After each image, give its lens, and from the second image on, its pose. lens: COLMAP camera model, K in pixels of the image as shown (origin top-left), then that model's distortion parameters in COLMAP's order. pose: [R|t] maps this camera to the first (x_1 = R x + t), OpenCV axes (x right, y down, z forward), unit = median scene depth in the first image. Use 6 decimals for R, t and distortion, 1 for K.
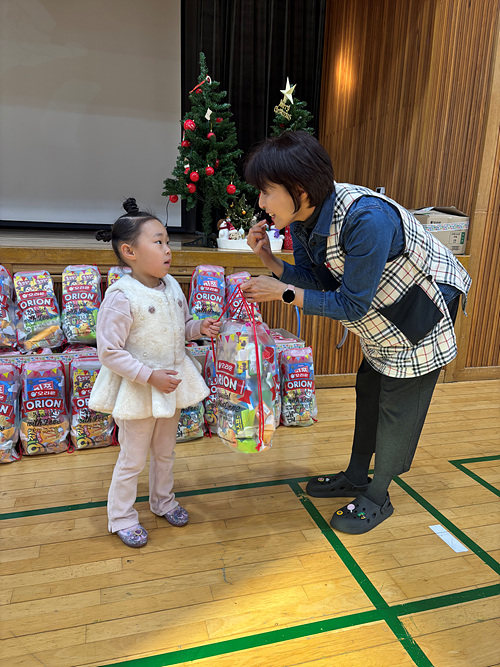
lens RADIAL K [[487.8, 0, 250.0], [0, 487.8, 333.5], [0, 0, 1]] dist [0.037621, -0.005449]
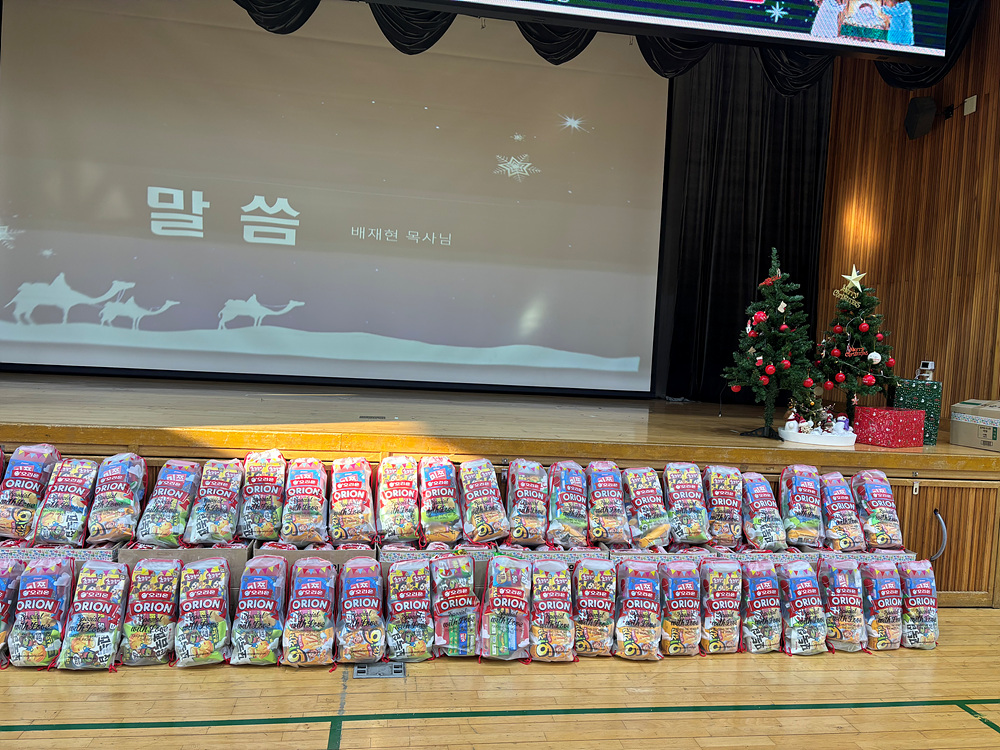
lens RADIAL K [[731.3, 0, 500.0], [0, 731.3, 375.0], [0, 0, 1]] dist [0.037621, -0.005449]
pose [[0.992479, 0.025641, -0.119697, -0.531545], [-0.046305, 0.983798, -0.173196, -0.037572], [0.113317, 0.177436, 0.977587, -0.542278]]
